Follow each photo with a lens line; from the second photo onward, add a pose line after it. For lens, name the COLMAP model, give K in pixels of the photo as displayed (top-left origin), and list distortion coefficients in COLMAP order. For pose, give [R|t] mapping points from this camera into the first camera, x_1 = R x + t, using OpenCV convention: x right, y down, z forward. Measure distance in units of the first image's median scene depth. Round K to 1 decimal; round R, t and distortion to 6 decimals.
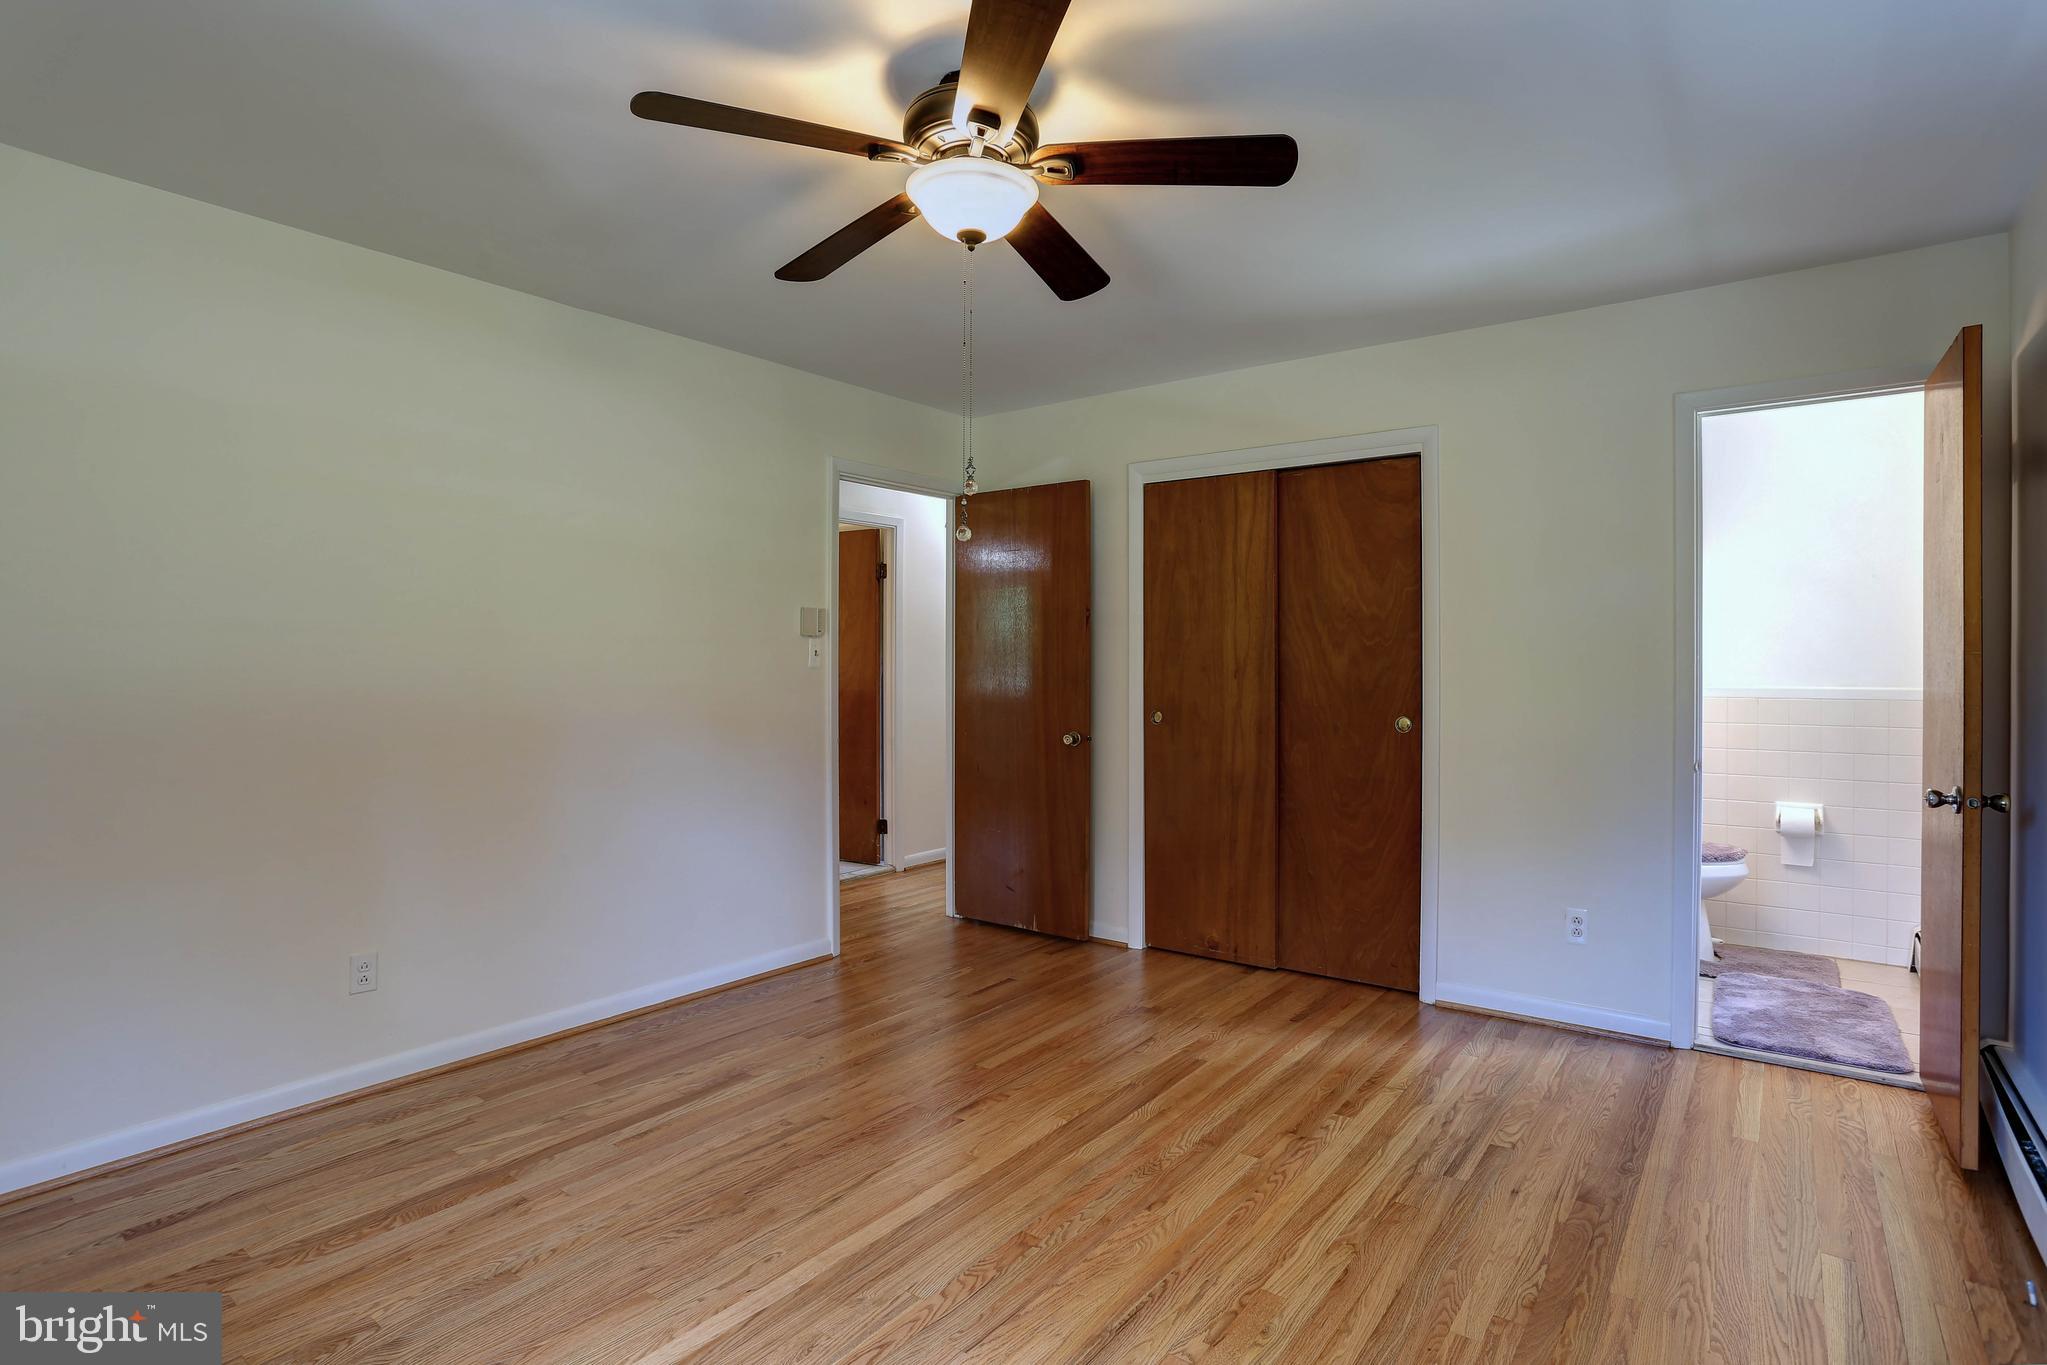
lens RADIAL K [[1018.0, 0, 1019.4], [0, 1018.0, 680.0], [0, 0, 1]] dist [-0.068197, 0.032467]
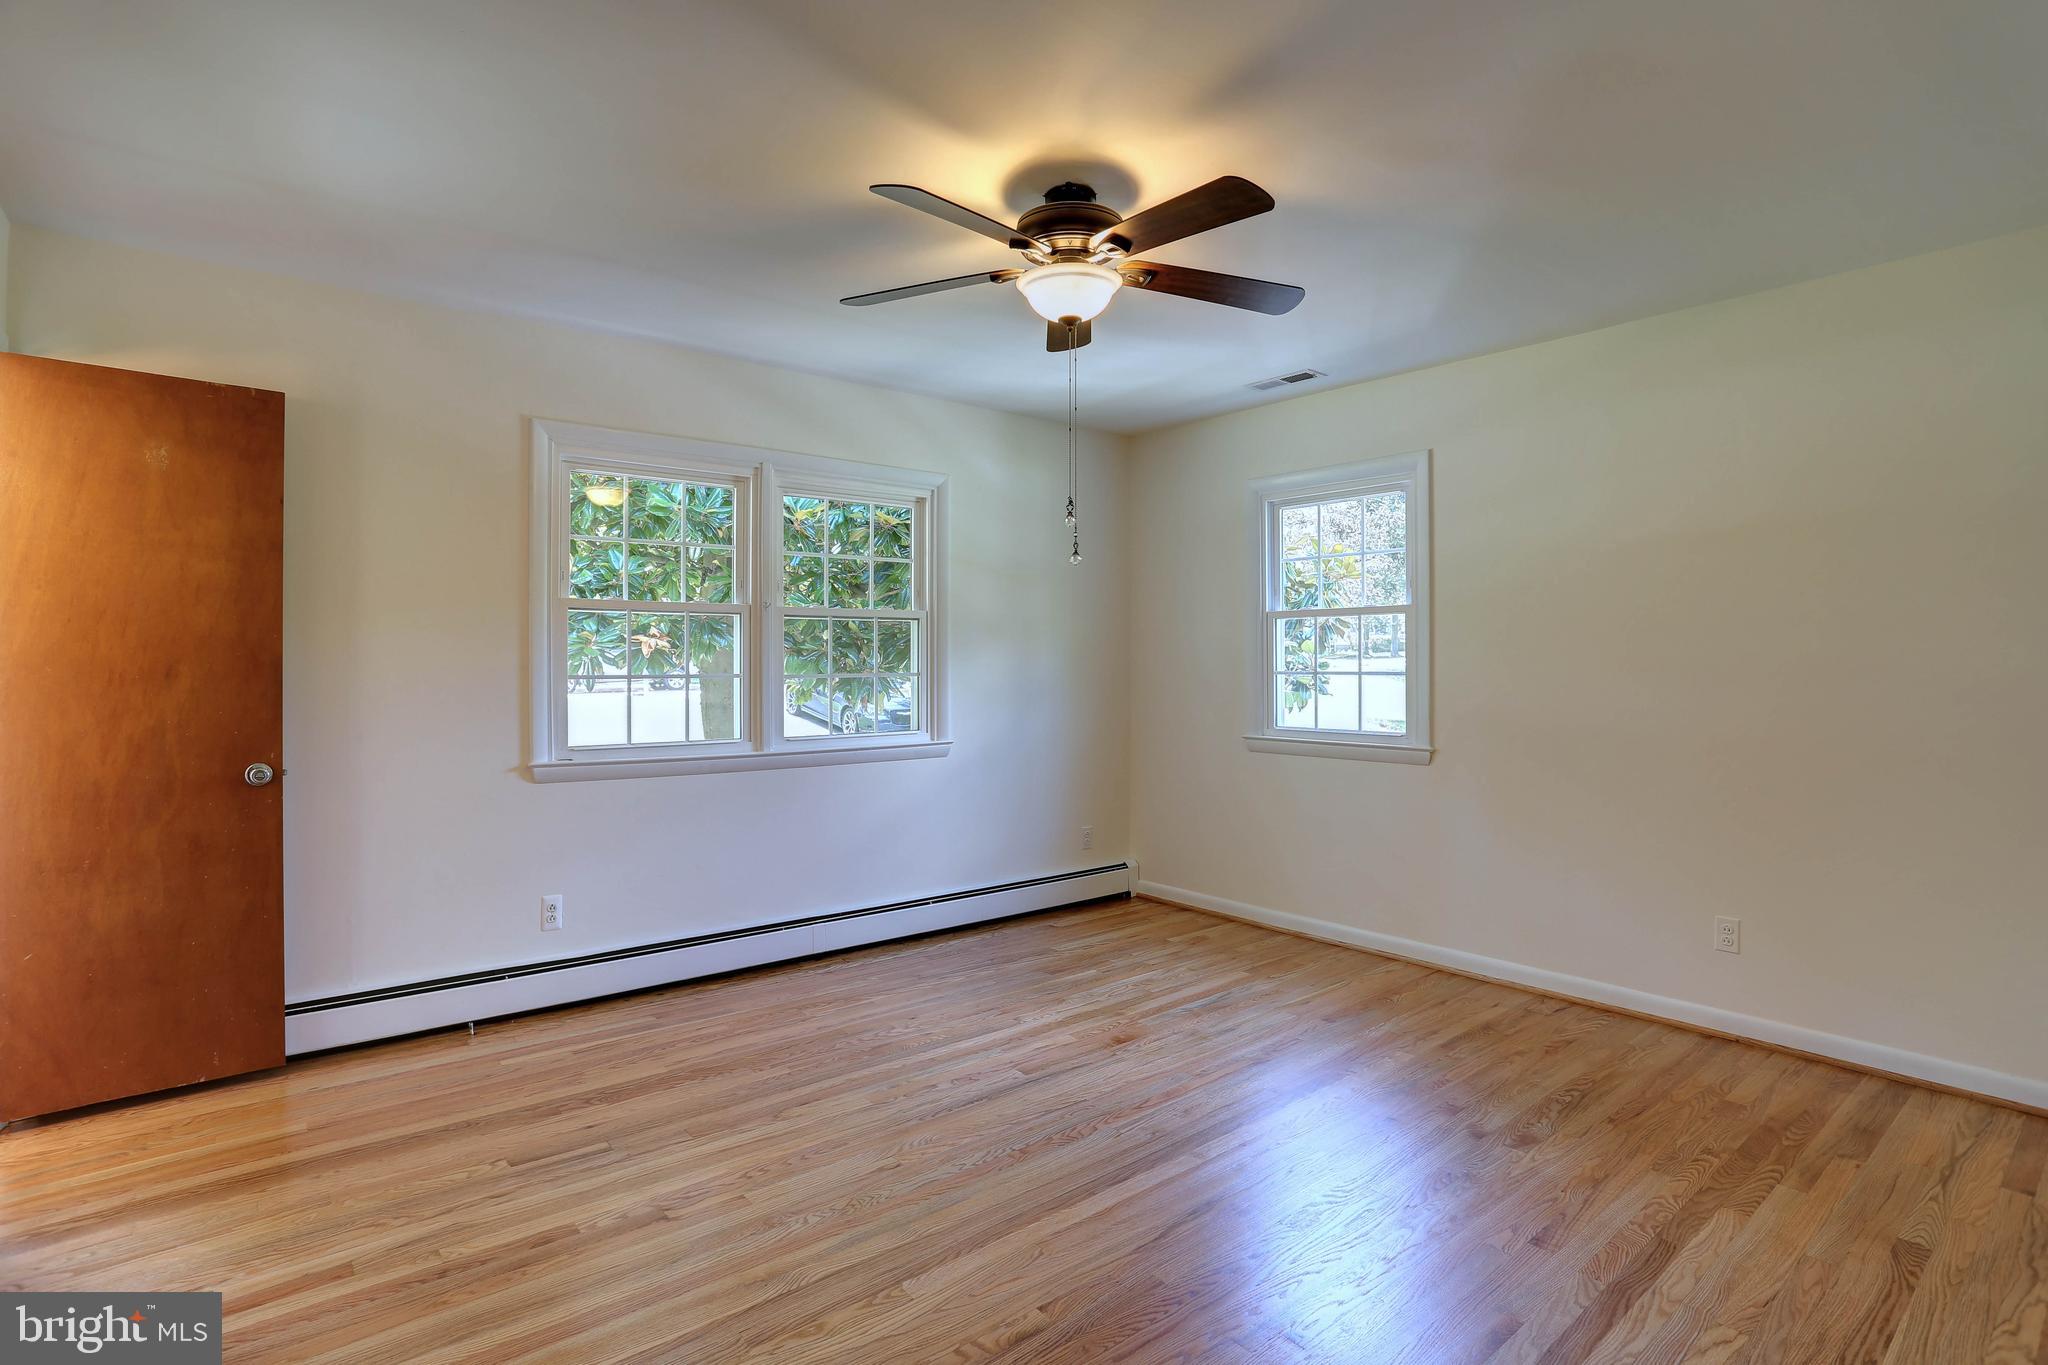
lens RADIAL K [[1018.5, 0, 1019.9], [0, 1018.5, 680.0], [0, 0, 1]] dist [-0.068197, 0.032467]
pose [[-0.975238, -0.002522, 0.221143, -0.248190], [0.005460, 0.999356, 0.035475, -0.038213], [-0.221090, 0.035804, -0.974596, 2.096325]]
